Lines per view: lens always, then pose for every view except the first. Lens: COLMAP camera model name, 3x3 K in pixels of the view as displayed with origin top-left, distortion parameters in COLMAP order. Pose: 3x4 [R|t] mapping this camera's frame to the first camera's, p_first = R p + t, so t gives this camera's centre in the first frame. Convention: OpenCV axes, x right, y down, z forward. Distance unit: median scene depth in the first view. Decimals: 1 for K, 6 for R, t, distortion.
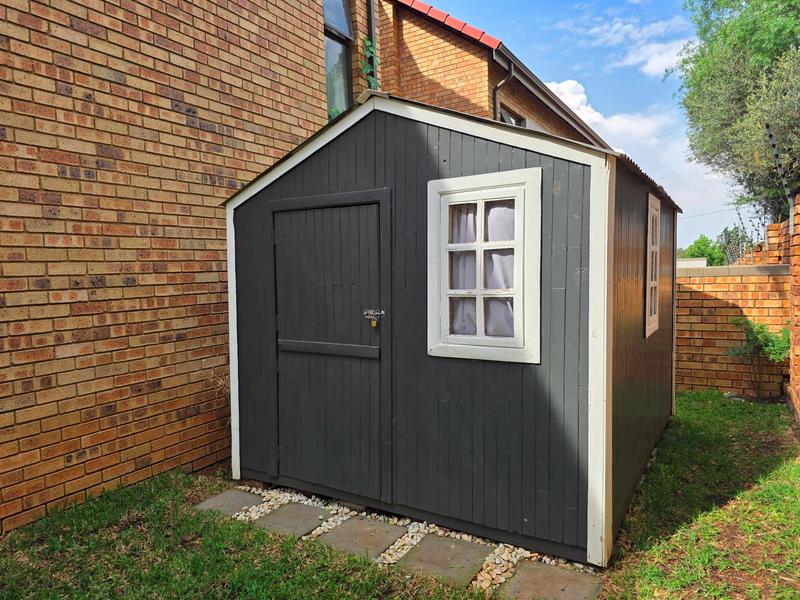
lens RADIAL K [[541.6, 0, 400.0], [0, 541.6, 300.0], [0, 0, 1]] dist [0.045378, -0.000860]
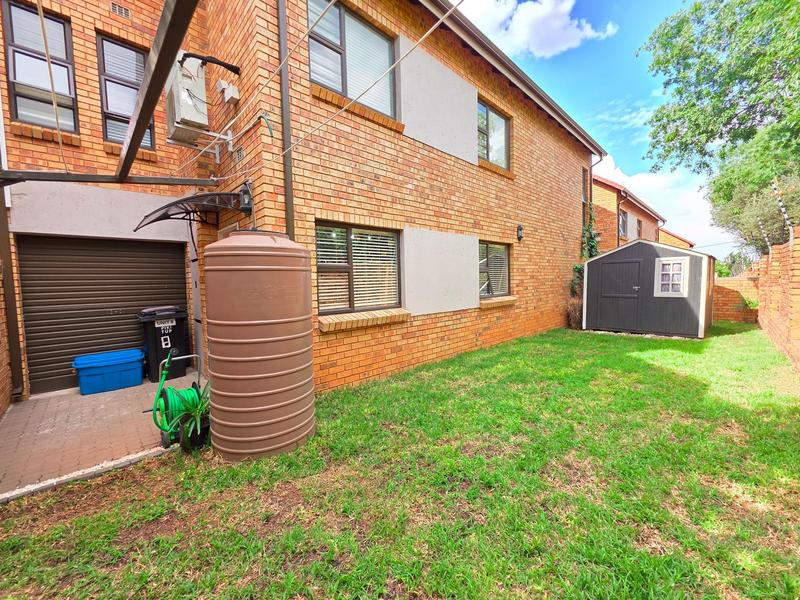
lens RADIAL K [[321.1, 0, 399.3], [0, 321.1, 296.7], [0, 0, 1]] dist [0.001194, 0.000176]
pose [[0.965130, 0.023483, -0.260715, -1.325054], [-0.022641, 0.999724, 0.006235, 0.137240], [0.260790, -0.000115, 0.965396, -2.181267]]
